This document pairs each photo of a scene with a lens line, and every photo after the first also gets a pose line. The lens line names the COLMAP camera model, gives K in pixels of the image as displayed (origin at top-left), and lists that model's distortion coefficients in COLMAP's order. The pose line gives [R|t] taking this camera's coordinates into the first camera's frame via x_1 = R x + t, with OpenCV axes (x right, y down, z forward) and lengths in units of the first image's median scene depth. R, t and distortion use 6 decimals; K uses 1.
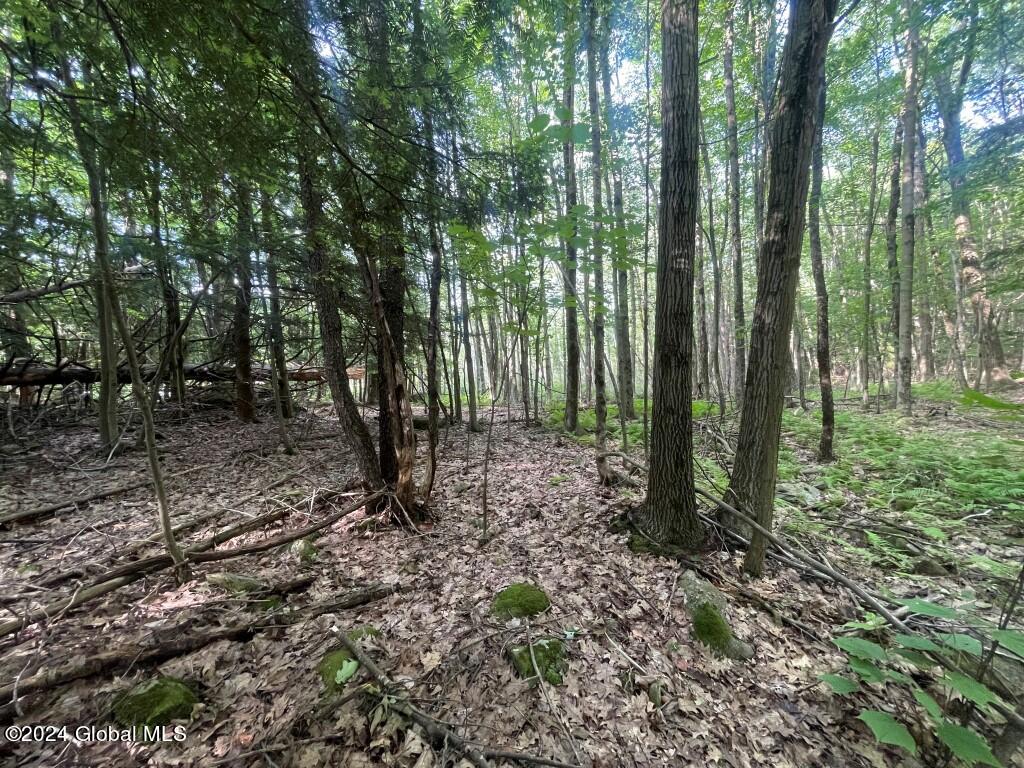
lens RADIAL K [[412.5, 0, 512.7], [0, 412.5, 381.8], [0, 0, 1]] dist [-0.003975, -0.000022]
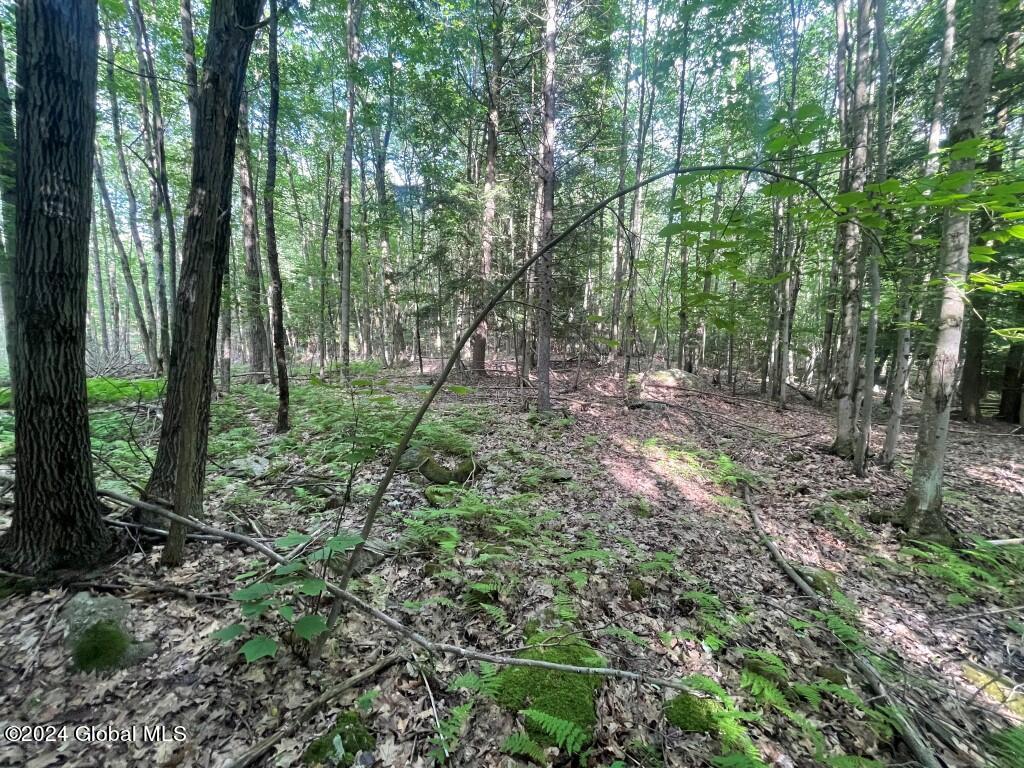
lens RADIAL K [[412.5, 0, 511.8], [0, 412.5, 382.4], [0, 0, 1]] dist [-0.003975, -0.000022]
pose [[0.440599, -0.031701, 0.897144, 0.084556], [-0.024181, 0.998595, 0.047162, -0.020531], [-0.897378, -0.042473, 0.439213, -0.109953]]
